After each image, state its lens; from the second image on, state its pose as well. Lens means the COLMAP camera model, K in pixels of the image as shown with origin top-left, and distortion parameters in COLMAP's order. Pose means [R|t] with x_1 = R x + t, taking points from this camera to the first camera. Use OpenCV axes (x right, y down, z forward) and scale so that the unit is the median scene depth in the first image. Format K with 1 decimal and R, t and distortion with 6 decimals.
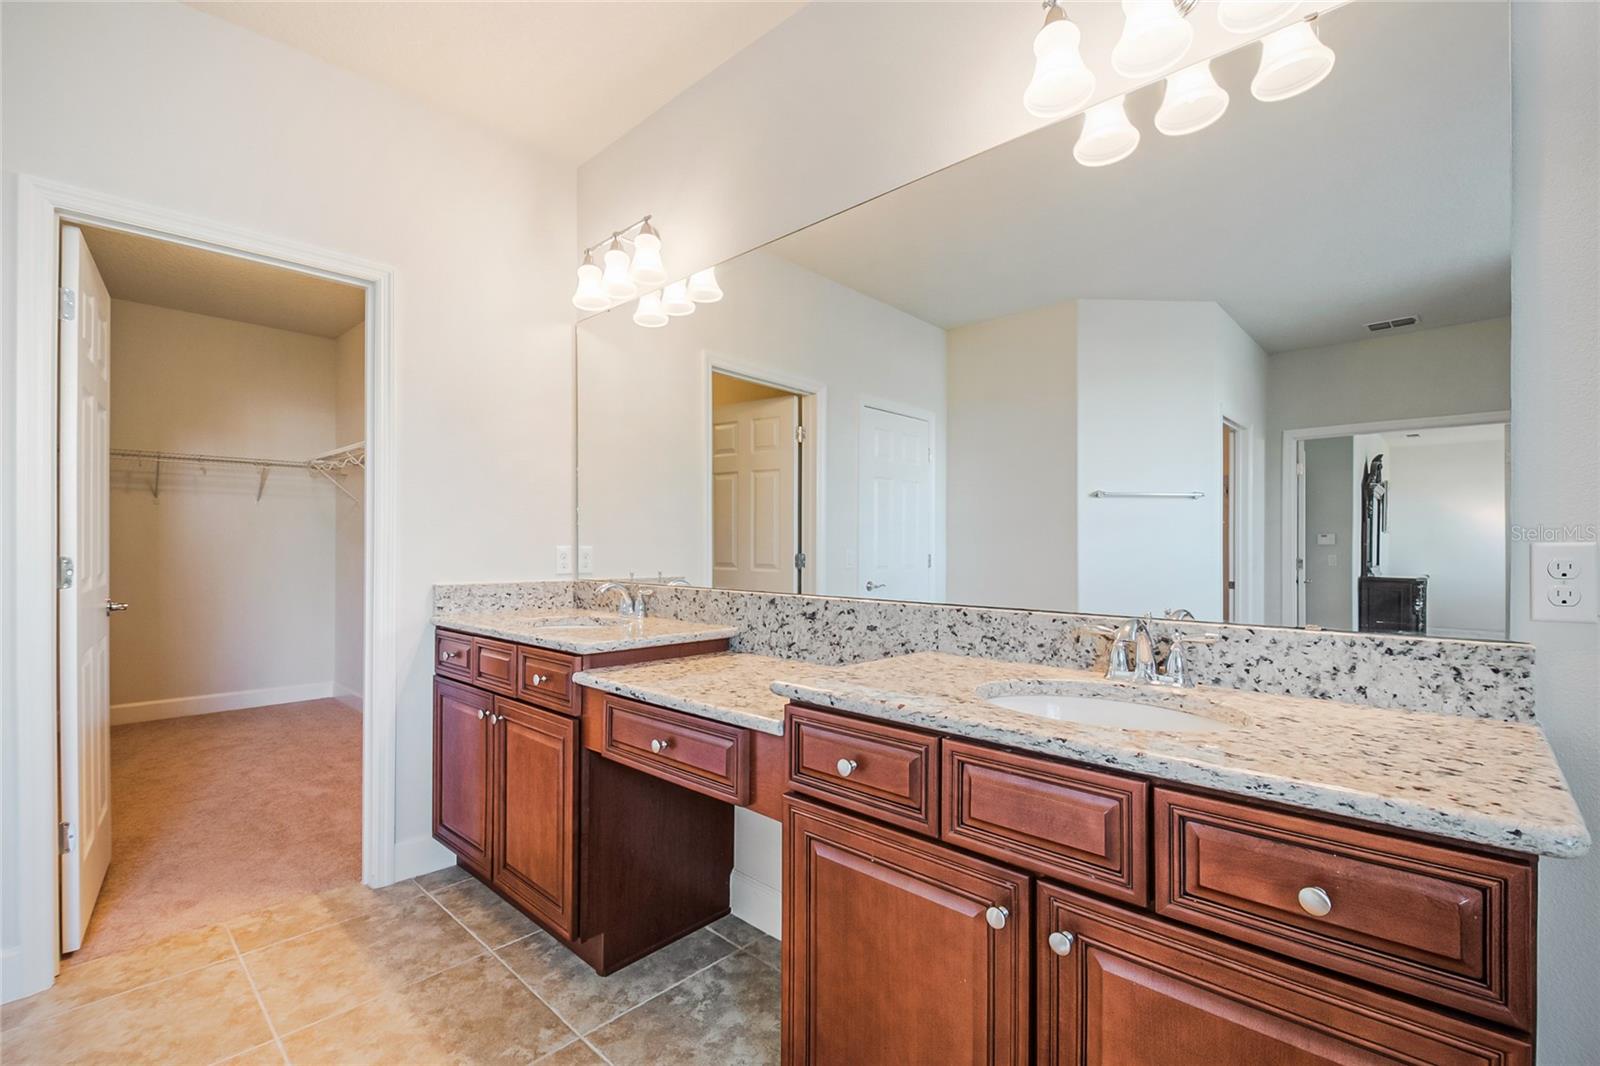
lens RADIAL K [[694.9, 0, 803.9], [0, 694.9, 544.7], [0, 0, 1]] dist [0.000977, -0.011059]
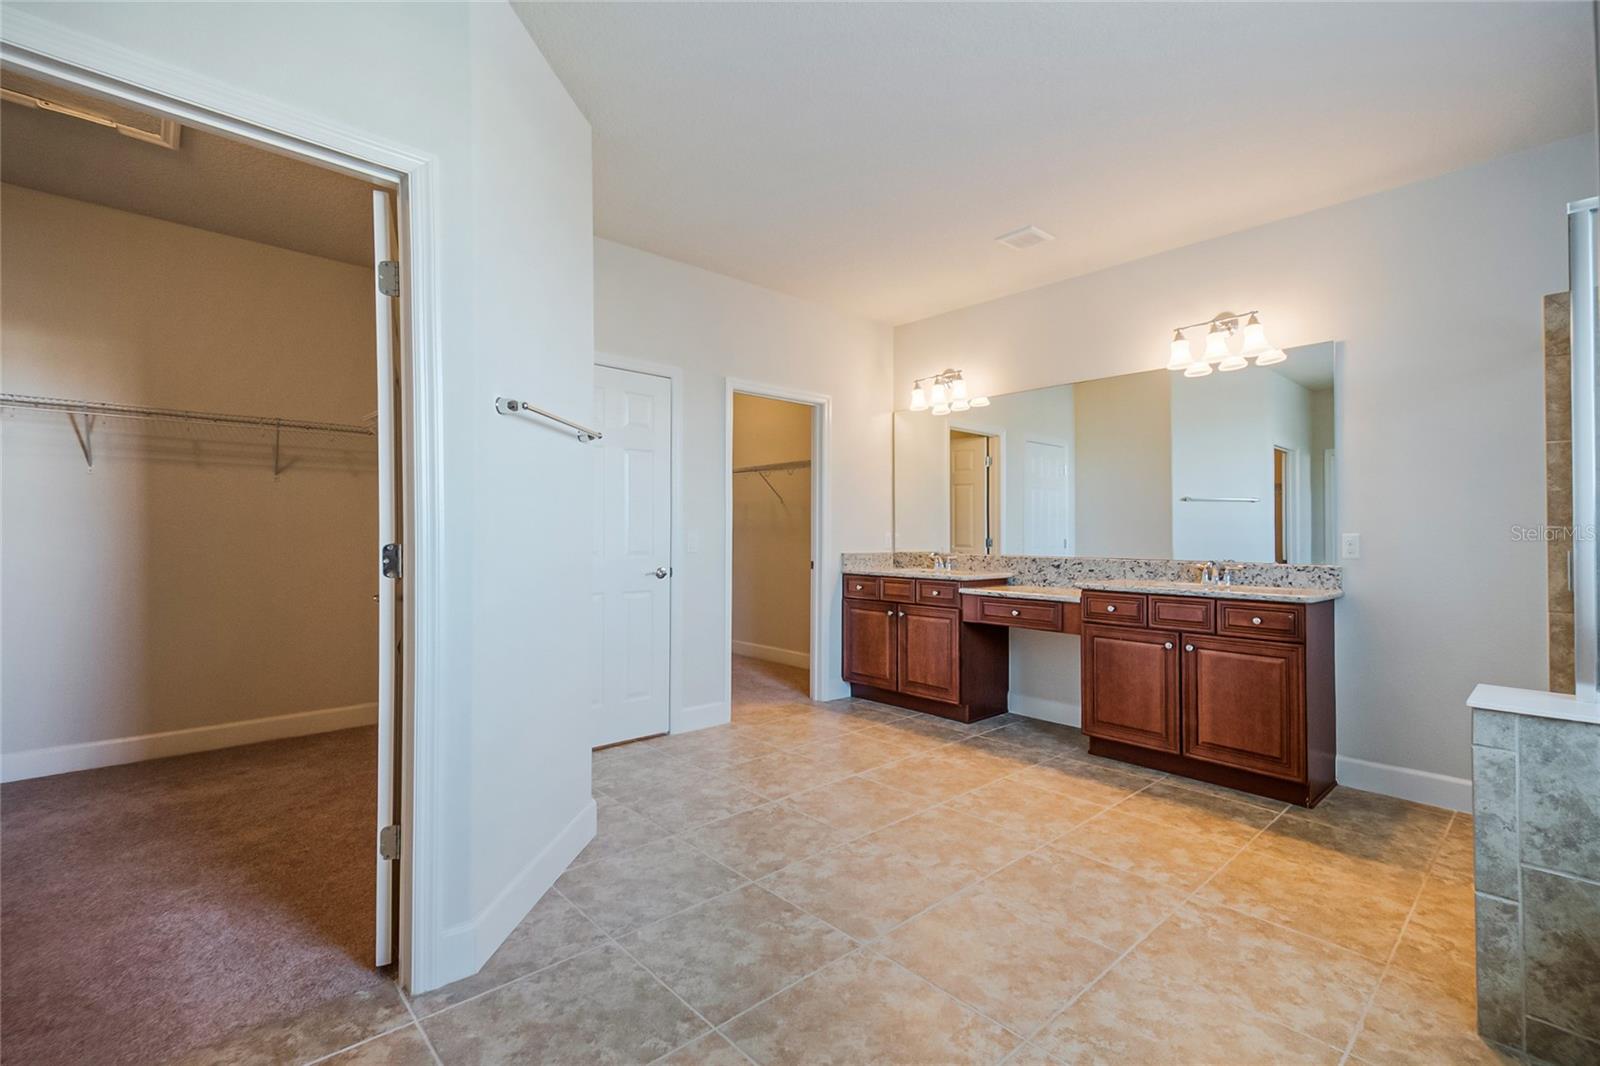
lens RADIAL K [[705.5, 0, 803.6], [0, 705.5, 527.8], [0, 0, 1]] dist [-0.000262, -0.012991]
pose [[0.996648, 0.001636, -0.081794, -0.680073], [-0.001936, 0.999992, -0.003592, -0.009705], [0.081788, 0.003739, 0.996643, -1.437227]]
